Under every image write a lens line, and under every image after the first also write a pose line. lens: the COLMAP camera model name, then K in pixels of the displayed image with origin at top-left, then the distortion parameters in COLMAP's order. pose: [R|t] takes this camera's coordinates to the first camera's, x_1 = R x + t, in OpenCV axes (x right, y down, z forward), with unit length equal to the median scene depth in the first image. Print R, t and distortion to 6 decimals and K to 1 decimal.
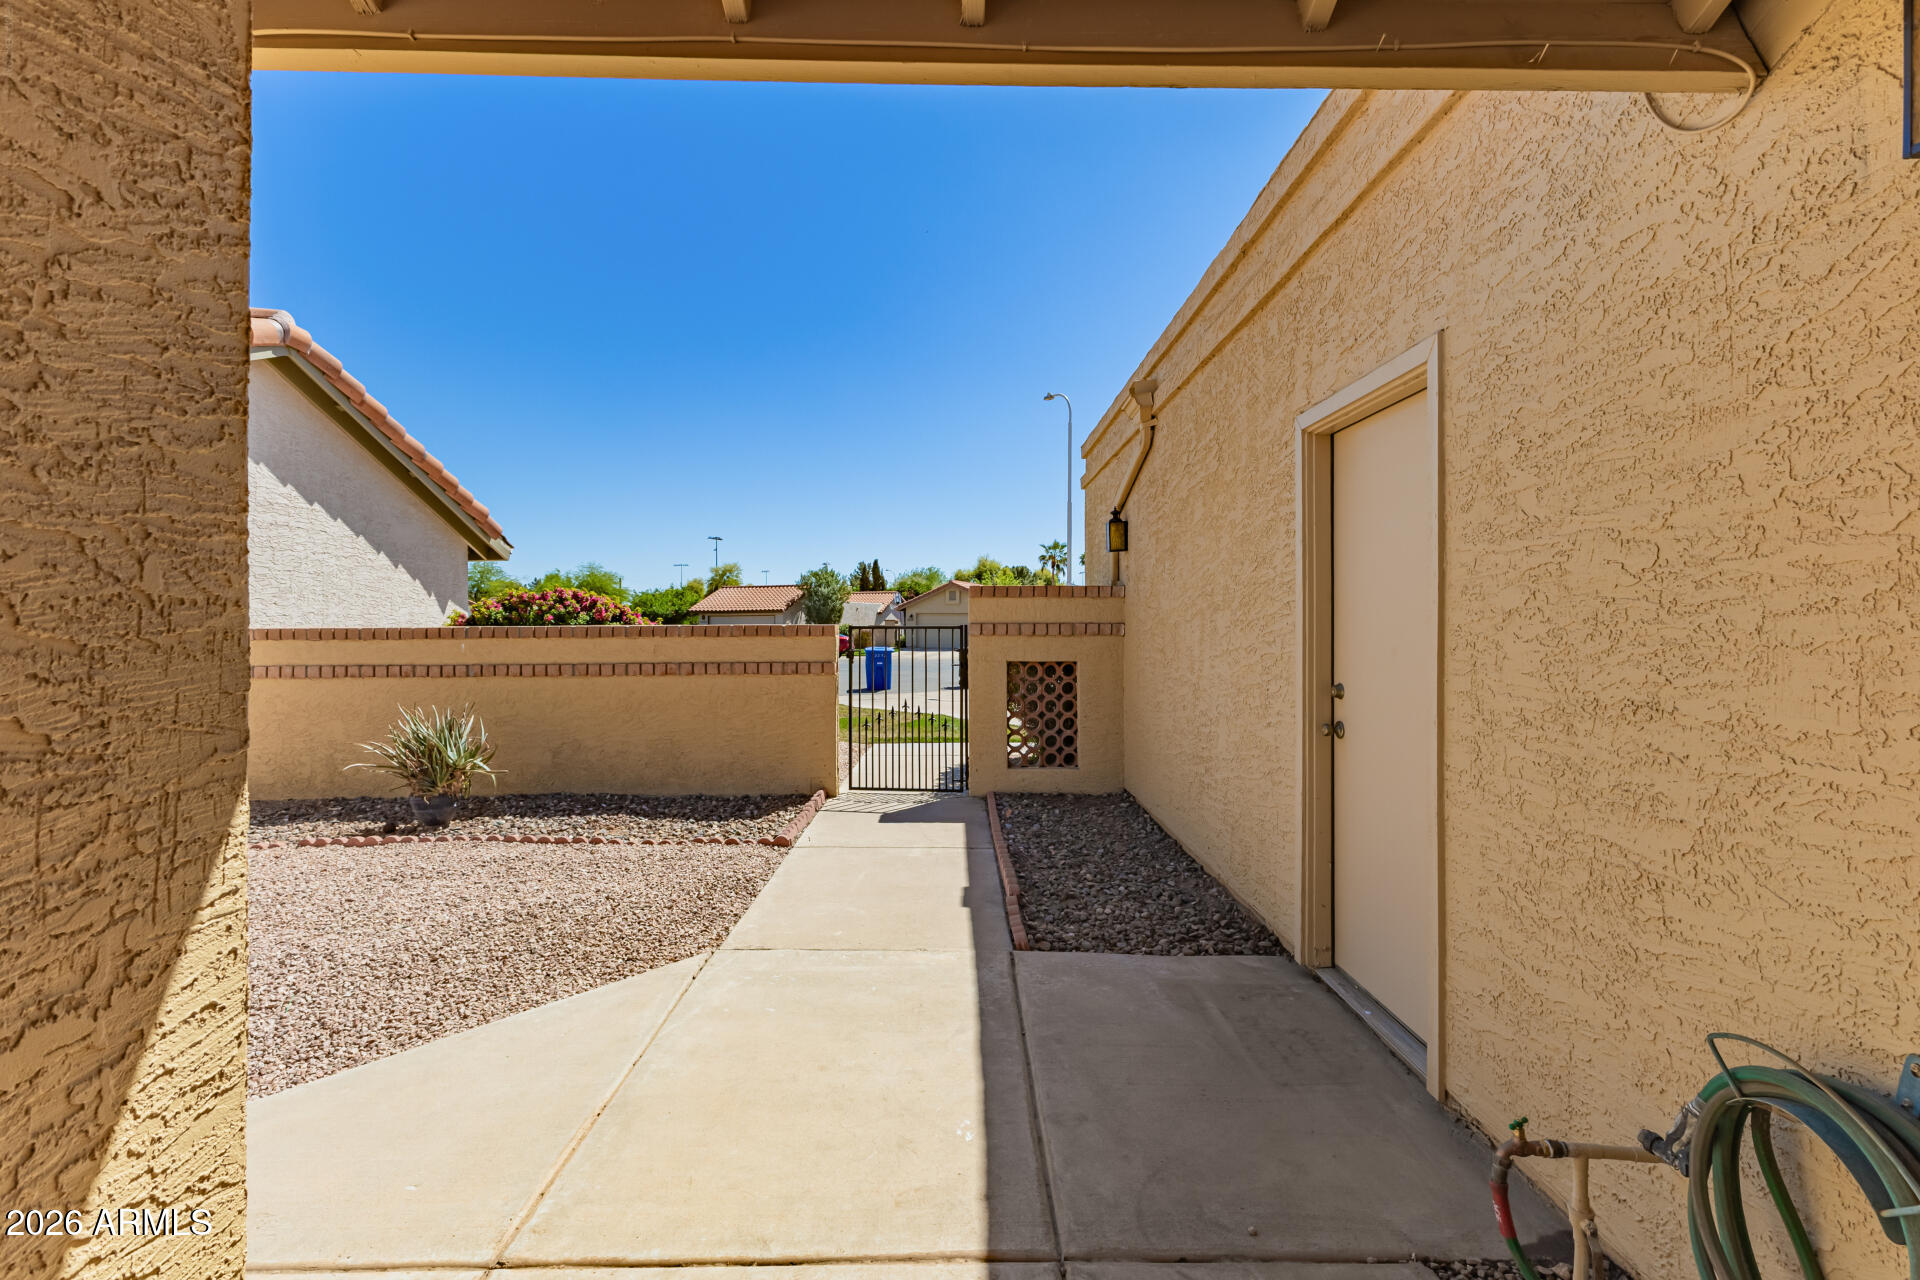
lens RADIAL K [[840.5, 0, 961.7], [0, 840.5, 632.6], [0, 0, 1]] dist [0.007662, -0.000245]
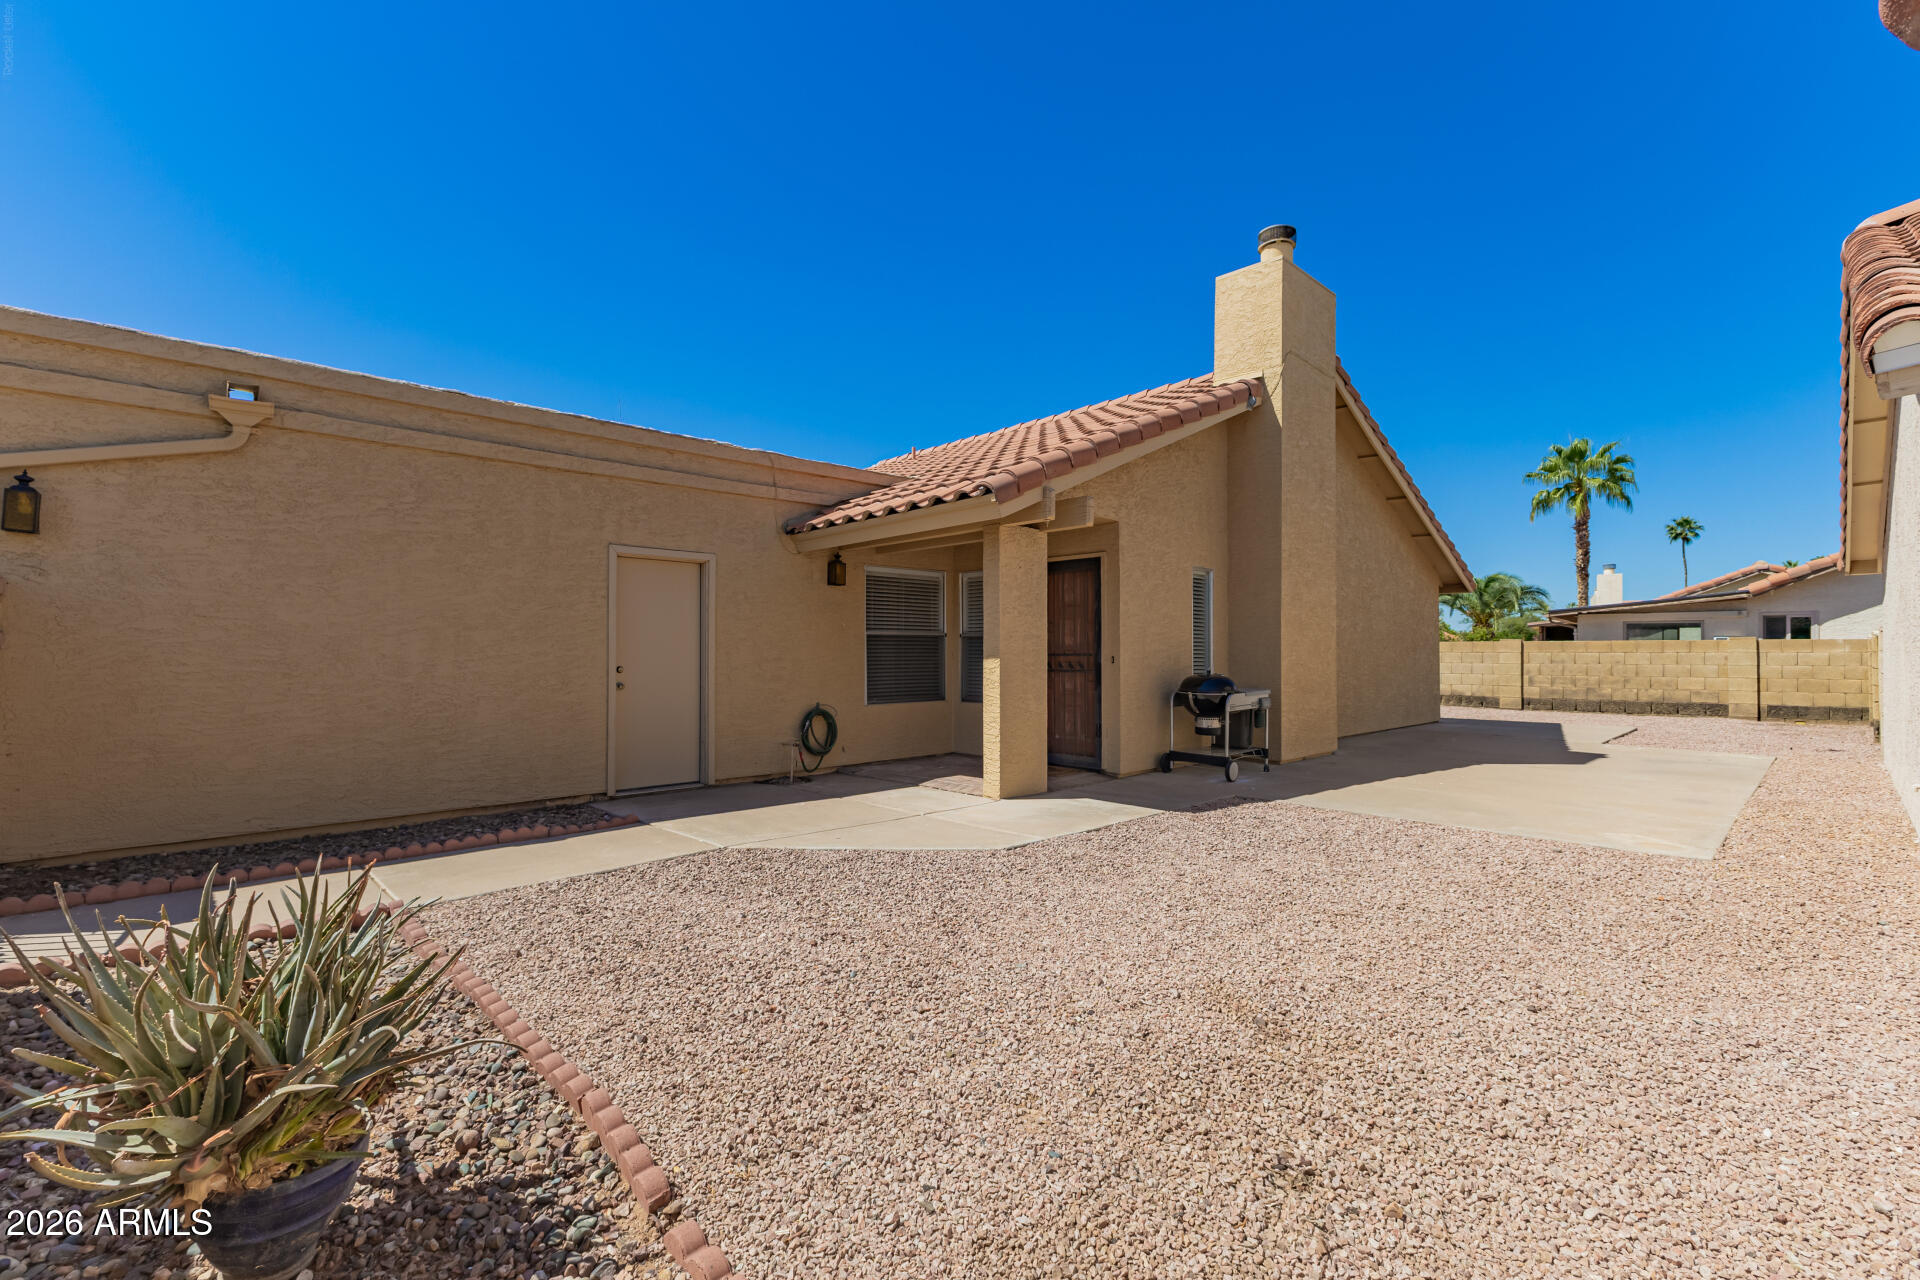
lens RADIAL K [[840.5, 0, 955.9], [0, 840.5, 645.5], [0, 0, 1]] dist [0.007662, -0.000245]
pose [[-0.671911, 0.008865, 0.740579, -1.924685], [0.006324, 0.999961, -0.006233, 0.023904], [-0.740605, 0.000496, -0.671941, 1.904505]]
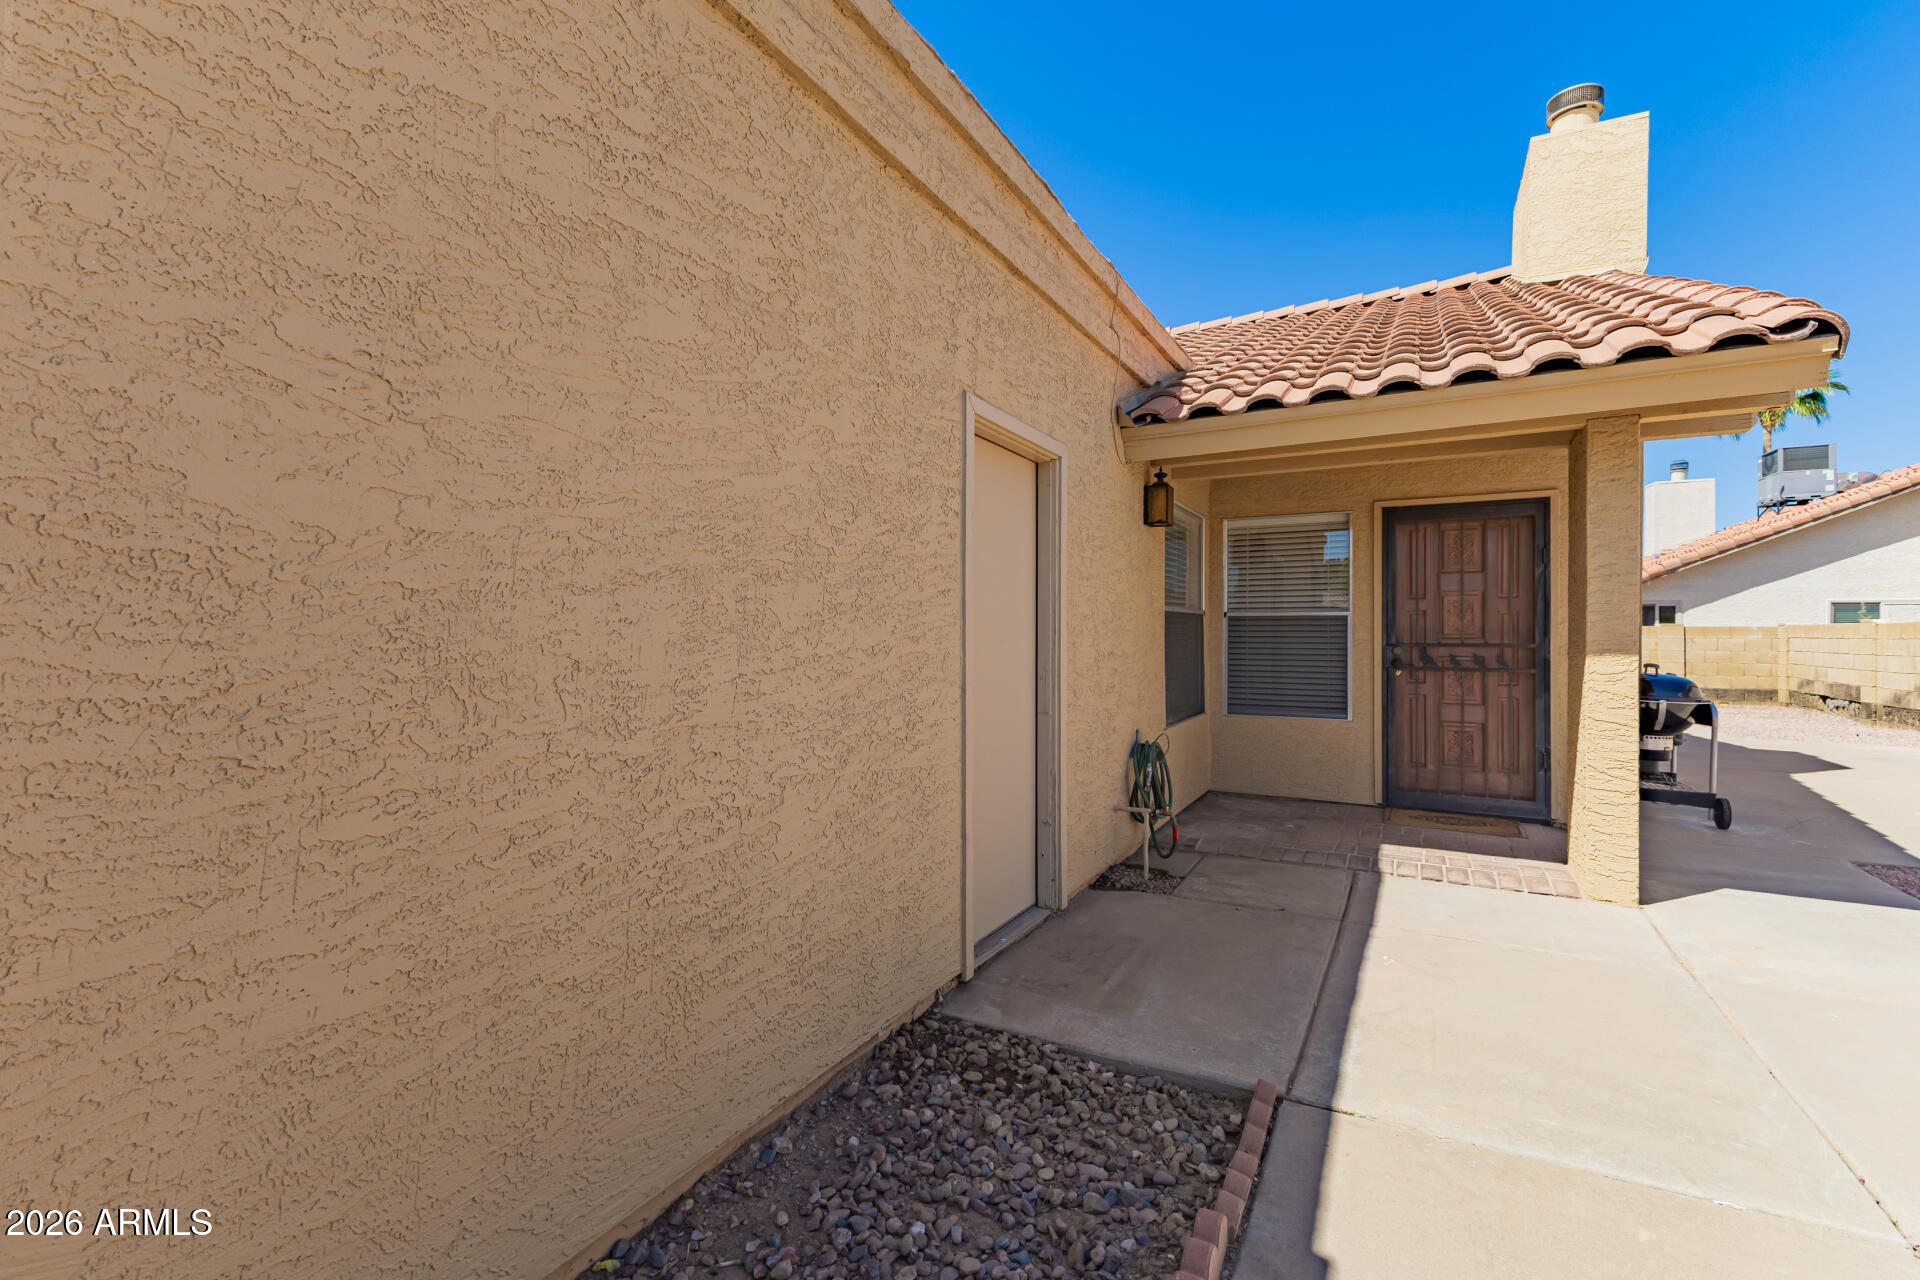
lens RADIAL K [[840.5, 0, 956.3], [0, 840.5, 637.2], [0, 0, 1]] dist [0.007662, -0.000245]
pose [[-0.869232, -0.002040, 0.494401, -0.050737], [0.002182, 0.999966, 0.007962, 0.005663], [-0.494400, 0.007999, -0.869197, 1.918856]]
